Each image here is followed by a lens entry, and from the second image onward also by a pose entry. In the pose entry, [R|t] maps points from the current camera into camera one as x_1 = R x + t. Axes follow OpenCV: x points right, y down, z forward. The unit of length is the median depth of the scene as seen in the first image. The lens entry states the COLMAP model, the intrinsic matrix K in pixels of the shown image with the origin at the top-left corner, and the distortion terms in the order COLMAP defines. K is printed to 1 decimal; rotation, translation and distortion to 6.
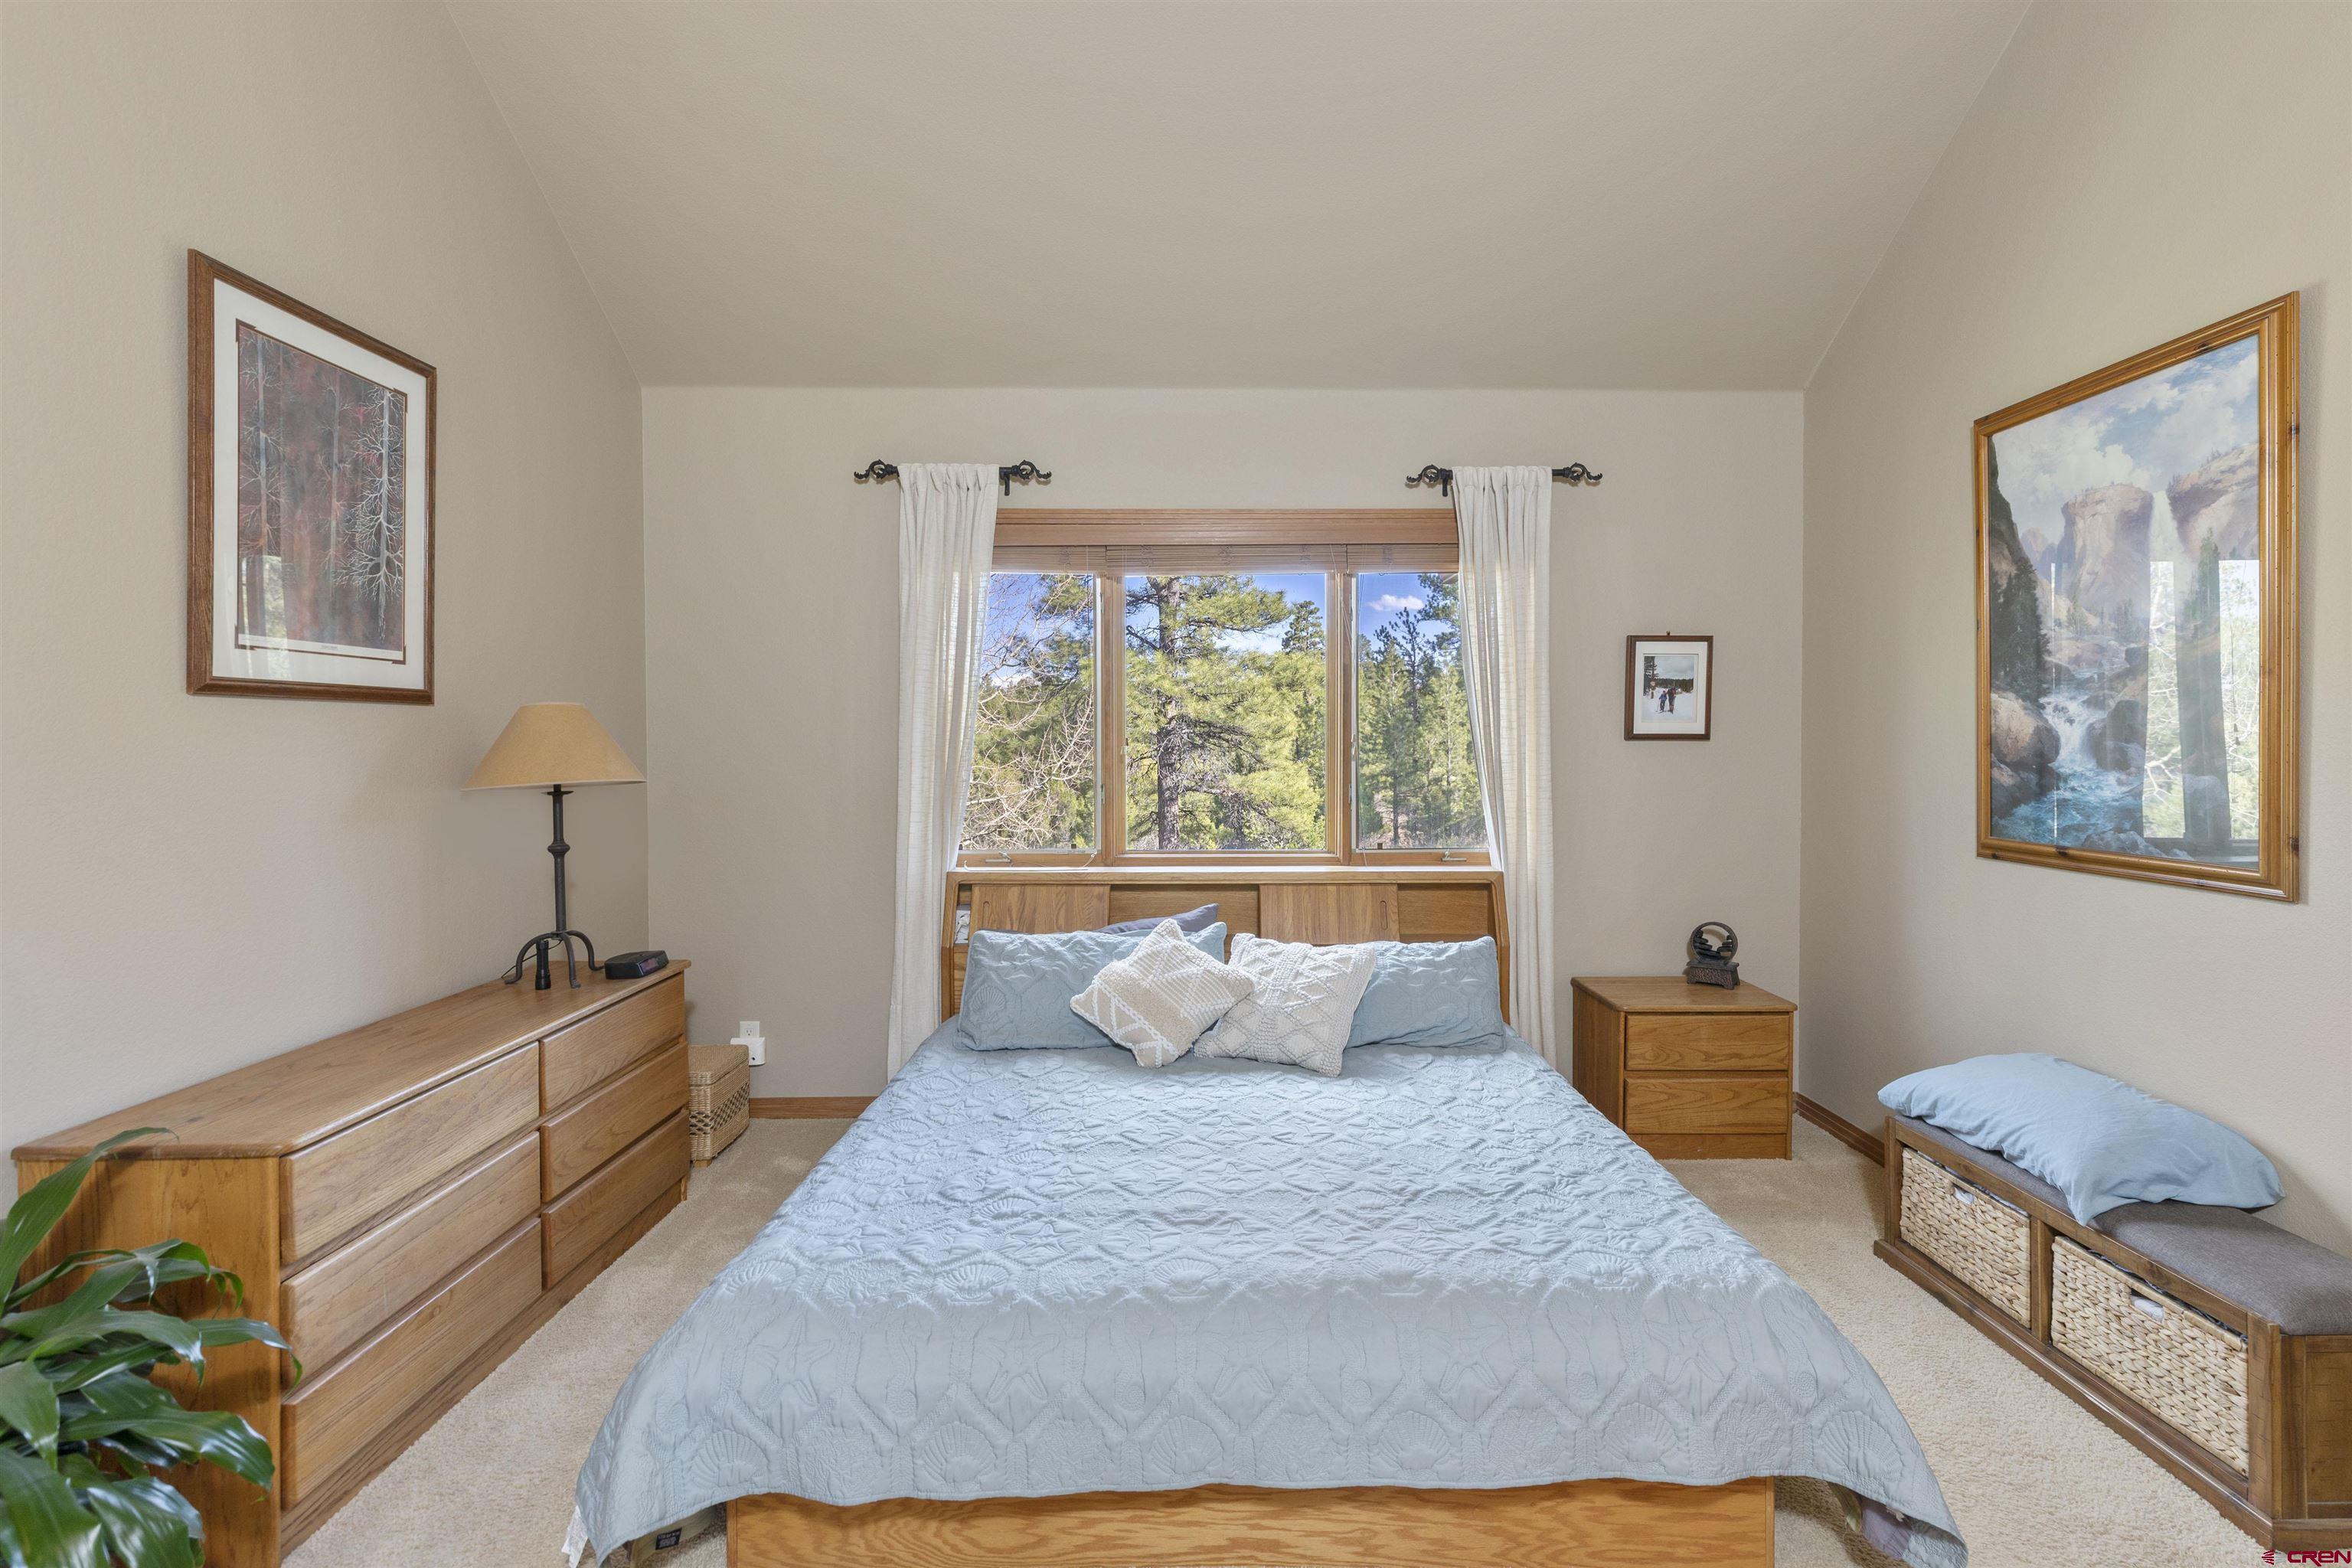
lens RADIAL K [[1100.6, 0, 1172.5], [0, 1100.6, 740.6], [0, 0, 1]] dist [0.000220, -0.000087]
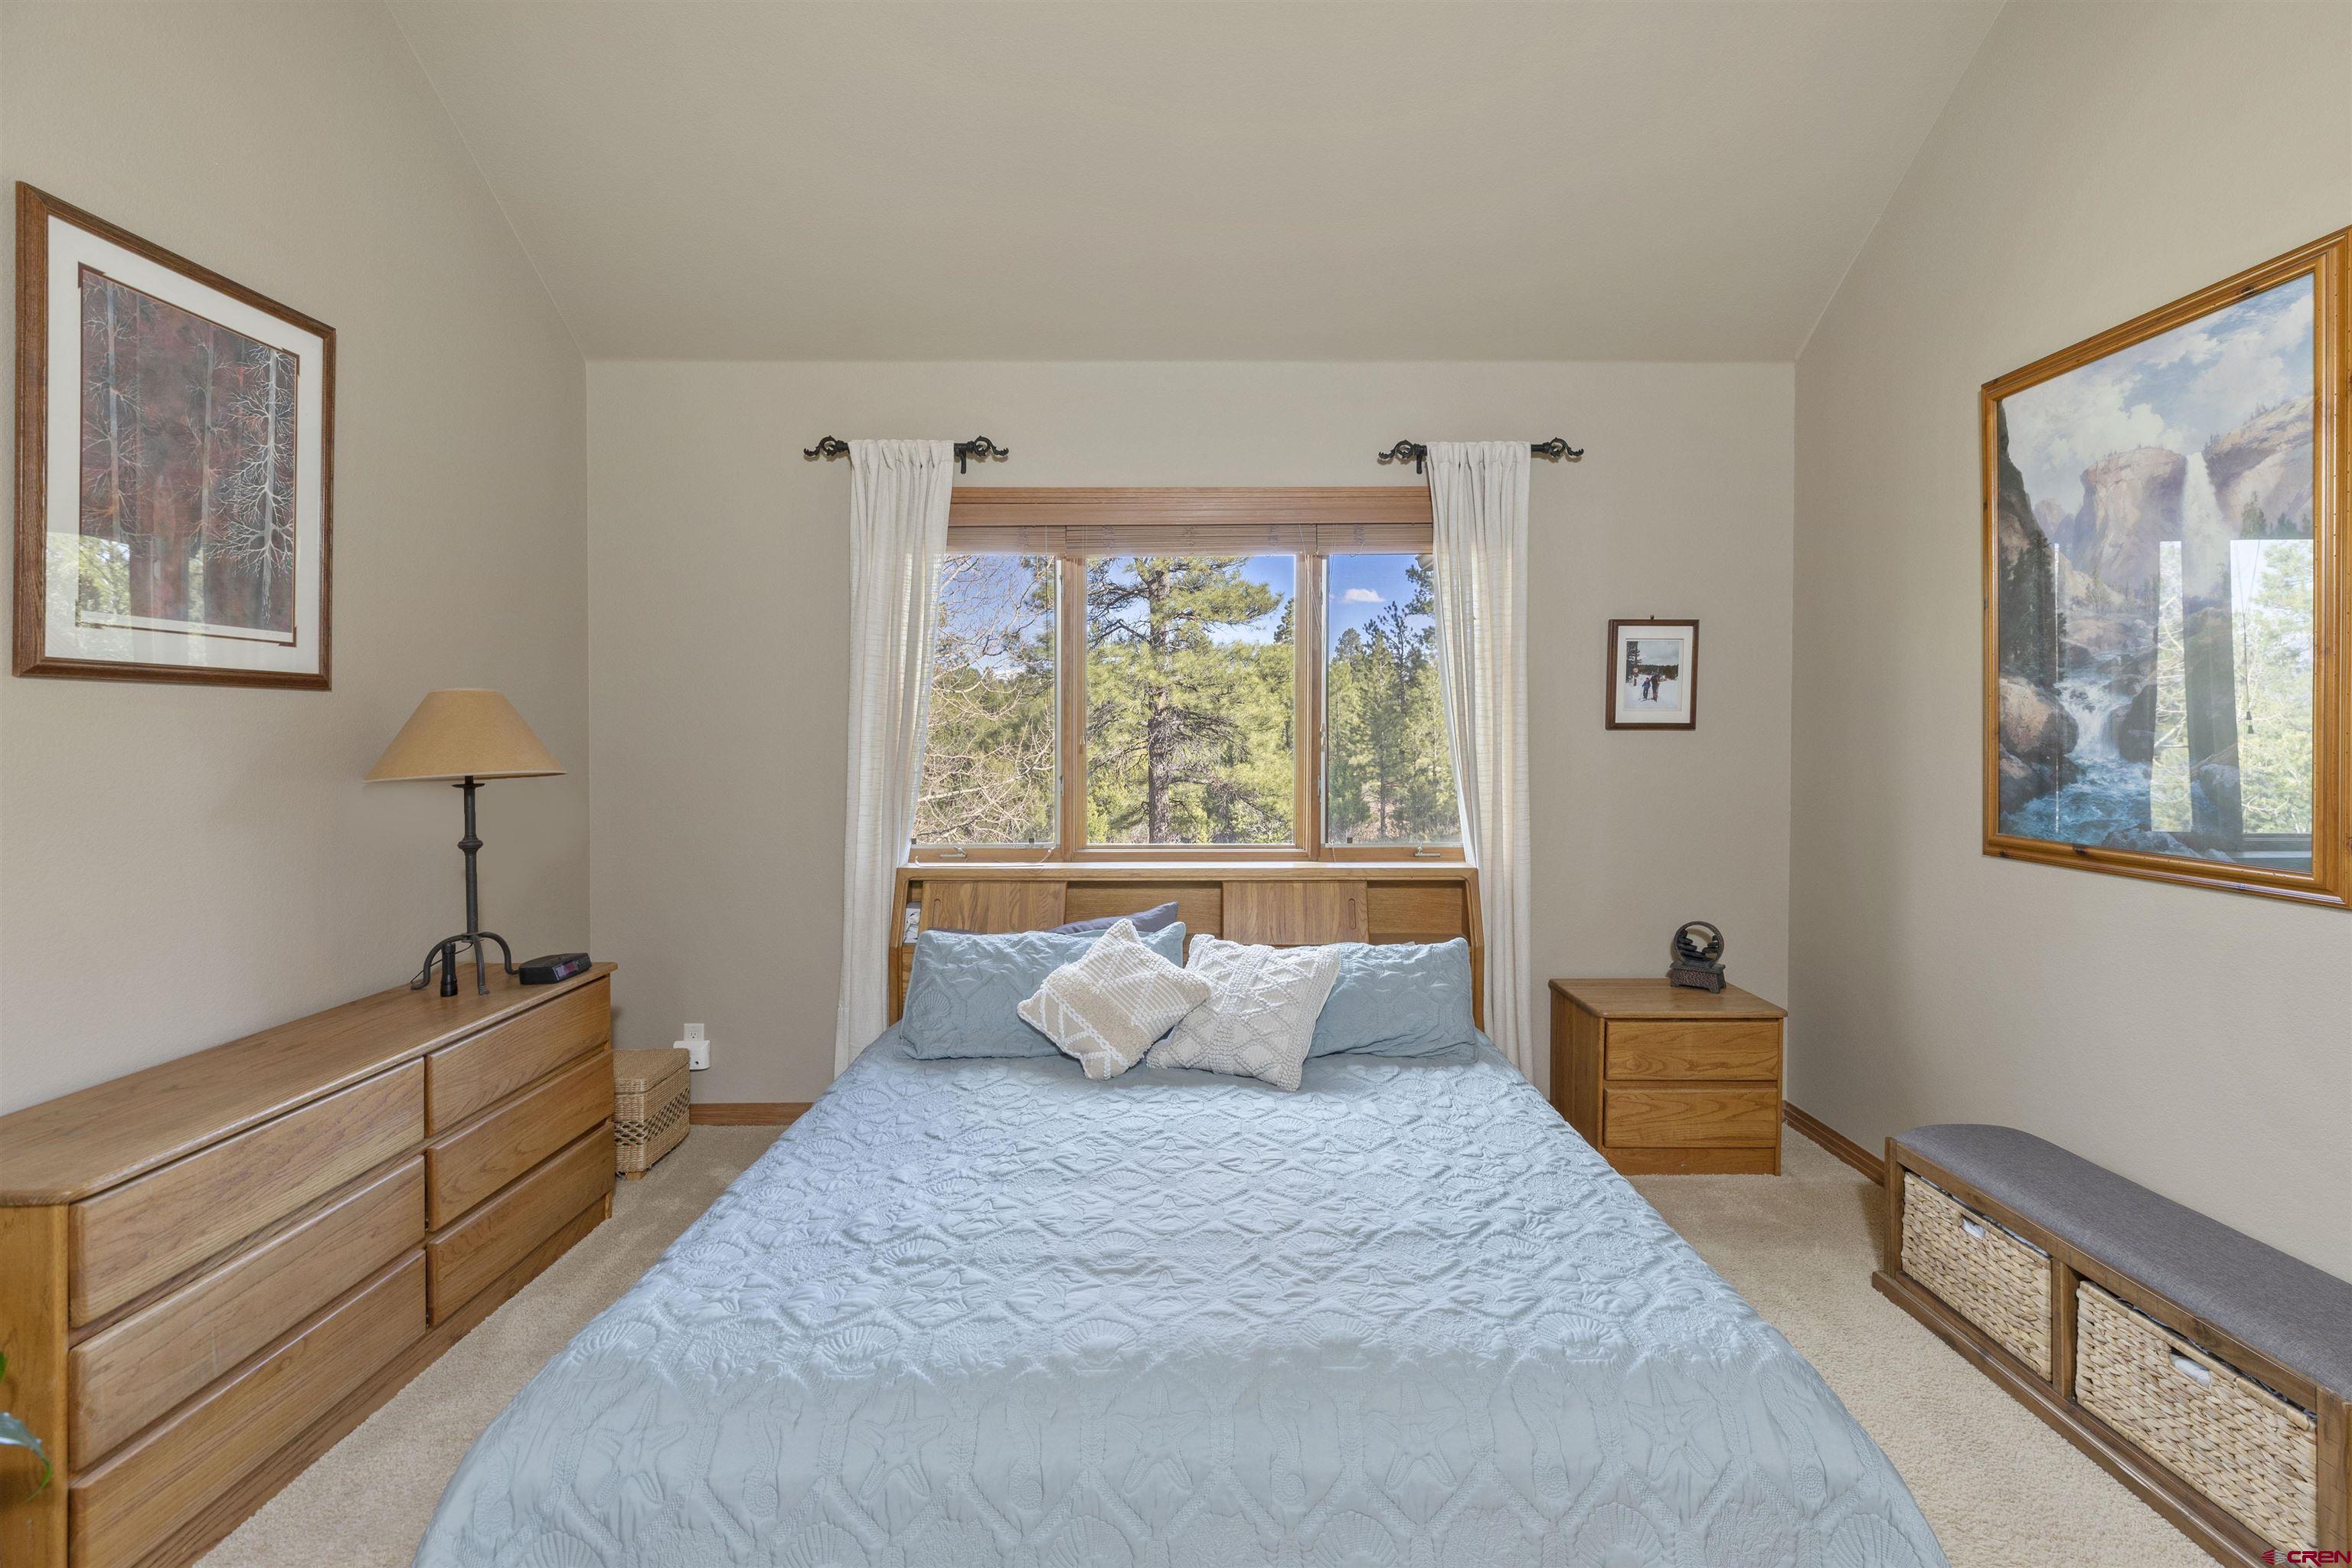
lens RADIAL K [[1066.2, 0, 1182.2], [0, 1066.2, 740.7], [0, 0, 1]] dist [0.000032, 0.000166]
pose [[0.999949, 0.000403, 0.010138, 0.046873], [-0.000485, 0.999967, 0.008128, 0.002477], [-0.010134, -0.008133, 0.999916, 0.109111]]
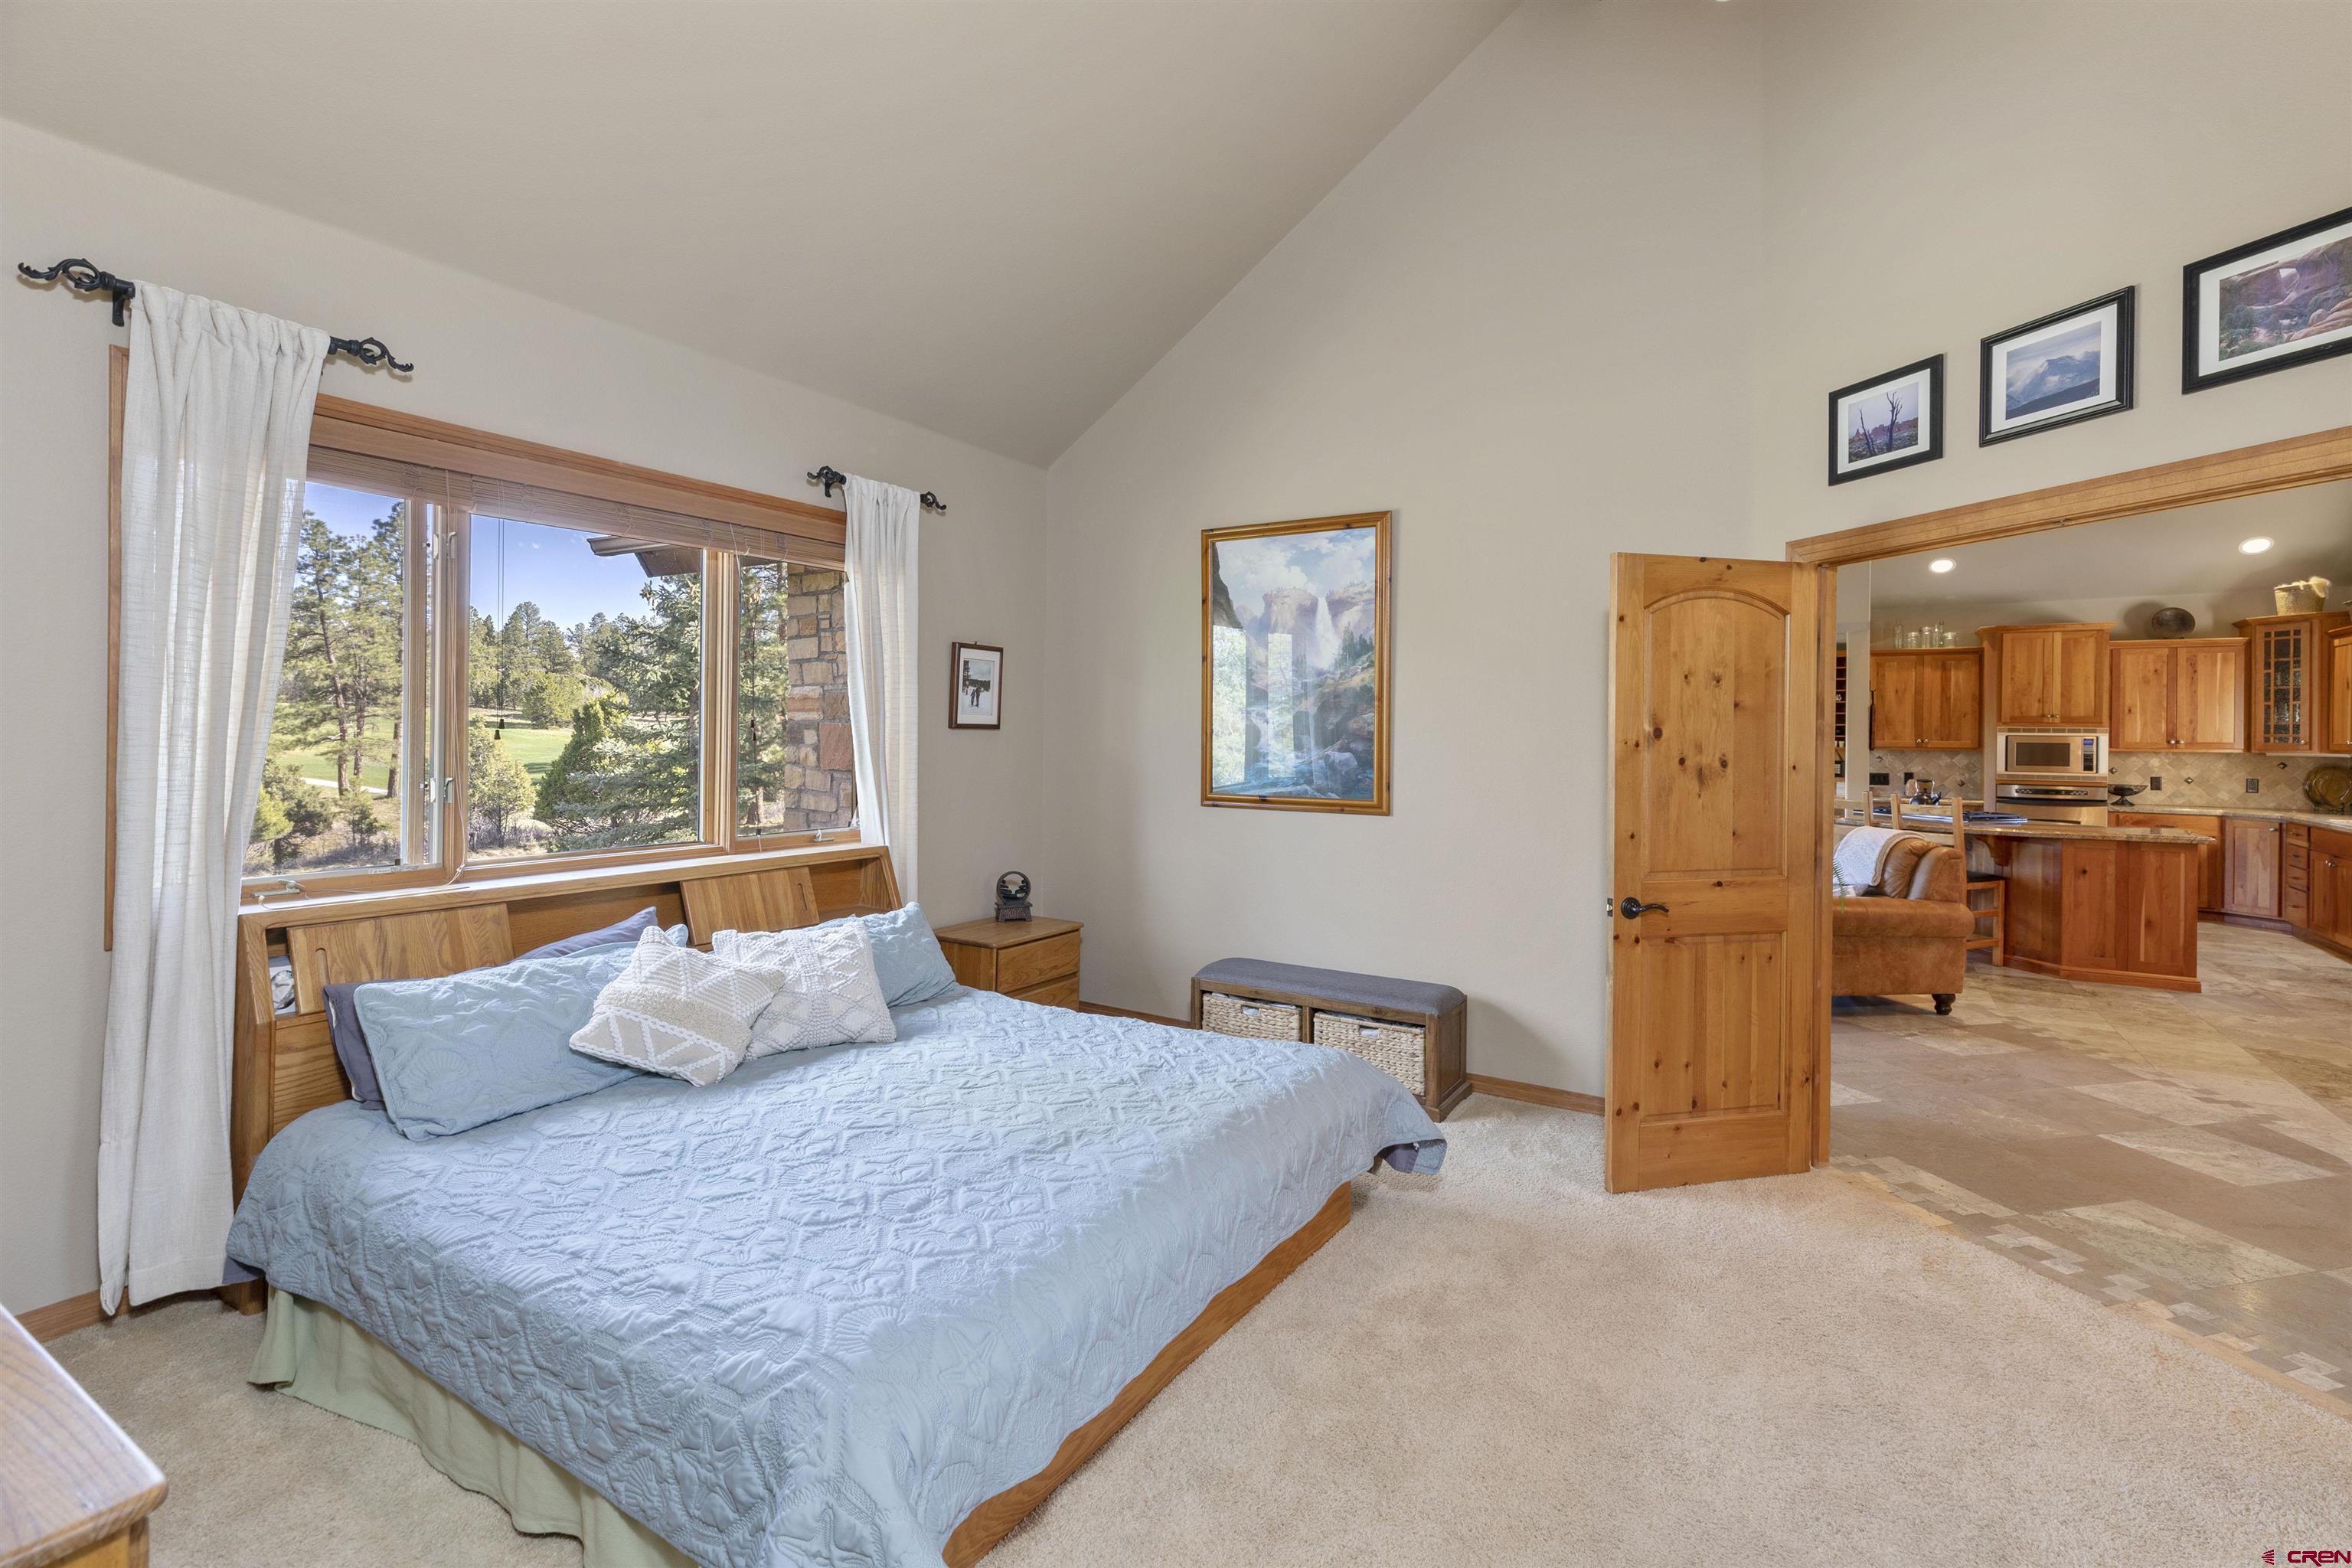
lens RADIAL K [[1148.8, 0, 1146.7], [0, 1148.8, 728.5], [0, 0, 1]] dist [0.001145, -0.000049]
pose [[0.509809, 0.009614, 0.860234, -0.744285], [-0.013747, 0.999901, -0.003028, 0.000195], [-0.860178, -0.010282, 0.509891, 0.233764]]
